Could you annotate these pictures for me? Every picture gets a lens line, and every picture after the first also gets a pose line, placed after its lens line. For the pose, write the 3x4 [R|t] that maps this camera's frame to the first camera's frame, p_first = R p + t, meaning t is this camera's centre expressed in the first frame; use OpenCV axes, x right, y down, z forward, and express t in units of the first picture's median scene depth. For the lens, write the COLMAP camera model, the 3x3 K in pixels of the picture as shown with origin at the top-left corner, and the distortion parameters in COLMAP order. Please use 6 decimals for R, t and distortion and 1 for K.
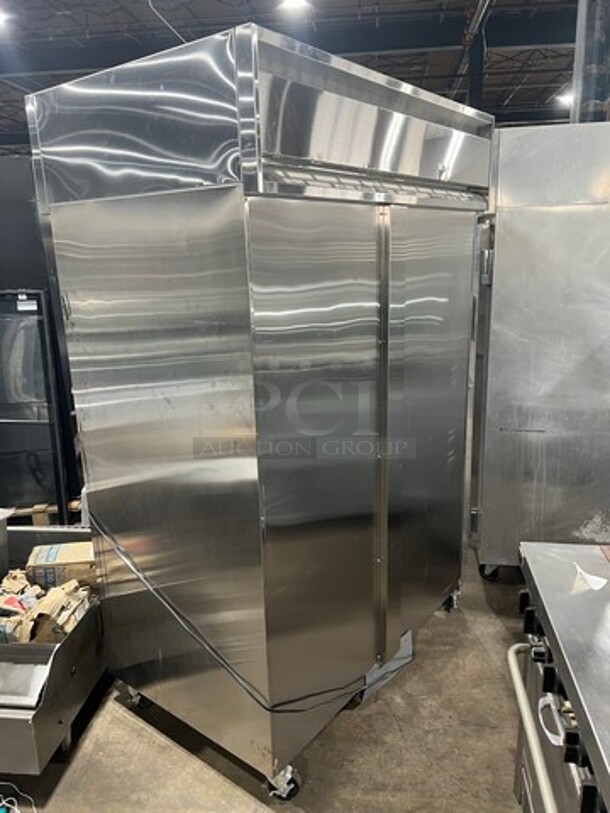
lens RADIAL K [[614.0, 0, 303.5], [0, 614.0, 411.8], [0, 0, 1]] dist [0.044961, -0.047831]
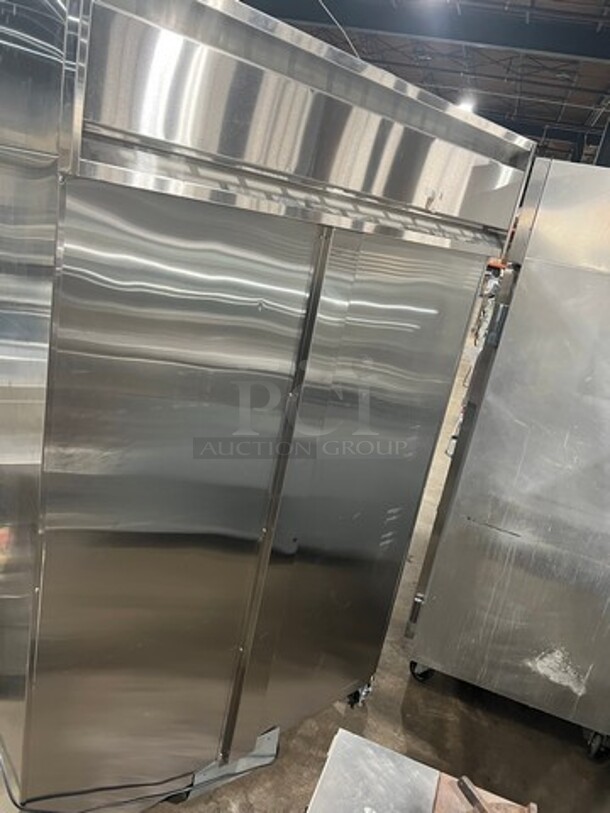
lens RADIAL K [[614.0, 0, 304.1], [0, 614.0, 409.7], [0, 0, 1]] dist [0.044961, -0.047831]
pose [[0.960662, 0.255054, -0.109888, 0.164080], [-0.251532, 0.966801, 0.045031, -0.095233], [0.117725, -0.015619, 0.992923, 0.156406]]
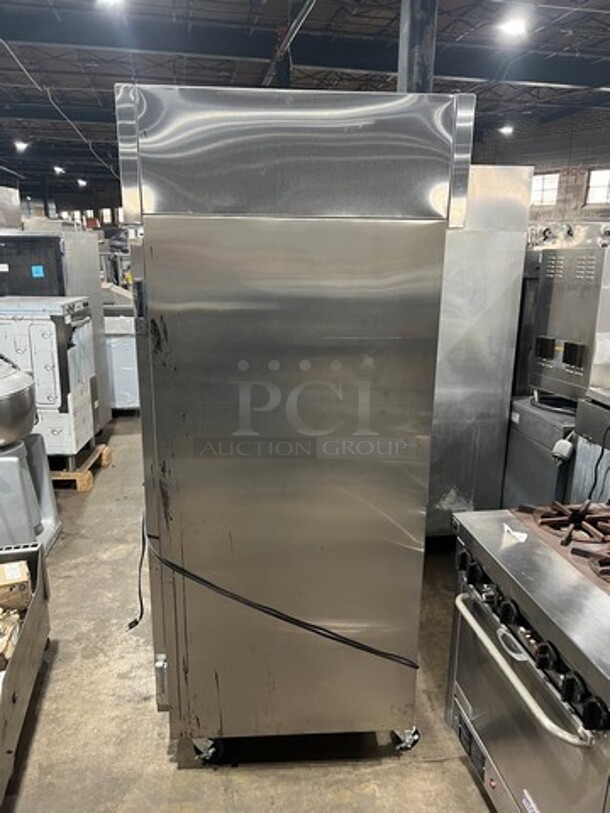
lens RADIAL K [[614.0, 0, 303.5], [0, 614.0, 408.9], [0, 0, 1]] dist [0.044961, -0.047831]
pose [[0.947762, -0.047997, 0.315347, -0.172140], [0.047836, 0.998821, 0.008256, -0.012112], [-0.315372, 0.007261, 0.948940, -0.042689]]
